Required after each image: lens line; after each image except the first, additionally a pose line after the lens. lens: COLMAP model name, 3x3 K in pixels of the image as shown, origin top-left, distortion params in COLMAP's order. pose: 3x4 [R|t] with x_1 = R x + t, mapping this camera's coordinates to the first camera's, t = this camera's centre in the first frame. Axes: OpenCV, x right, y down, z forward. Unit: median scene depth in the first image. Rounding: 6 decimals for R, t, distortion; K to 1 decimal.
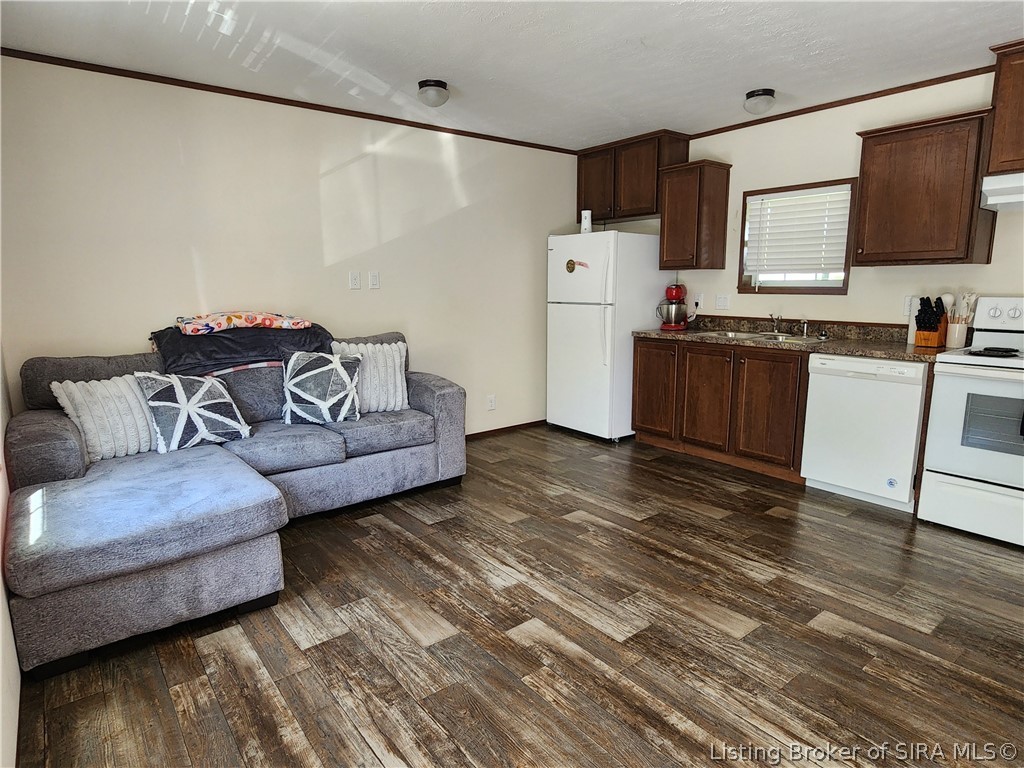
lens RADIAL K [[590.6, 0, 516.9], [0, 590.6, 388.2], [0, 0, 1]] dist [-0.002990, -0.000932]
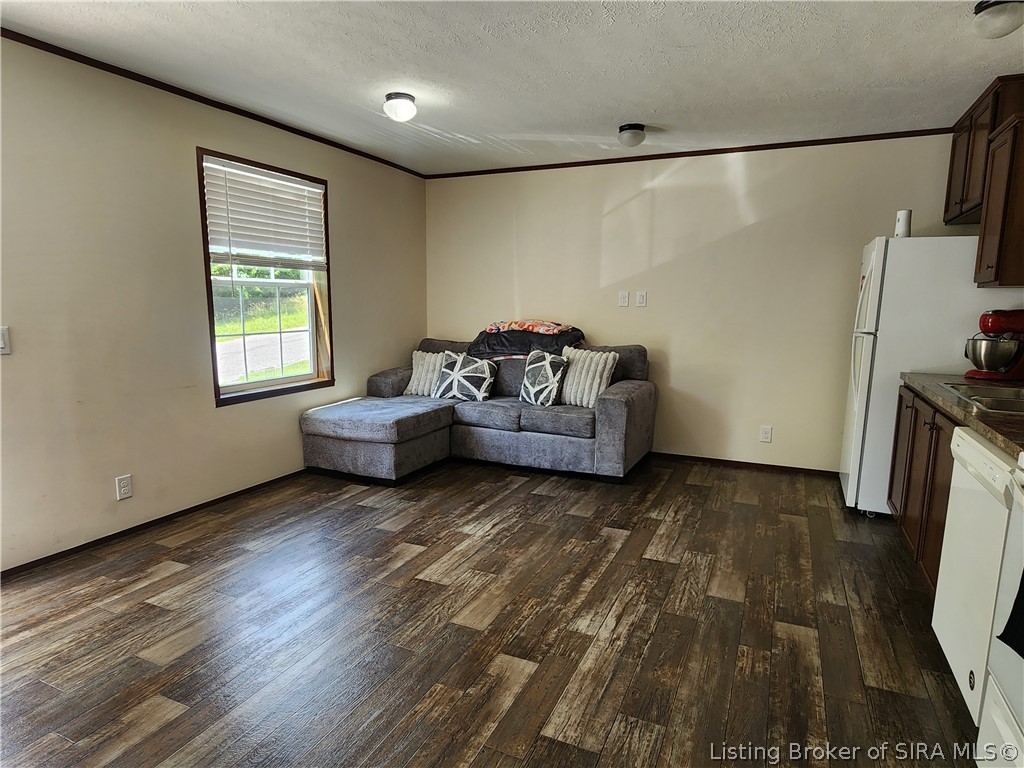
lens RADIAL K [[590.6, 0, 516.9], [0, 590.6, 388.2], [0, 0, 1]] dist [-0.002990, -0.000932]
pose [[0.452824, 0.140099, -0.880524, 1.330205], [-0.167666, 0.983339, 0.070233, -0.103170], [0.875693, 0.115831, 0.468770, 0.533063]]
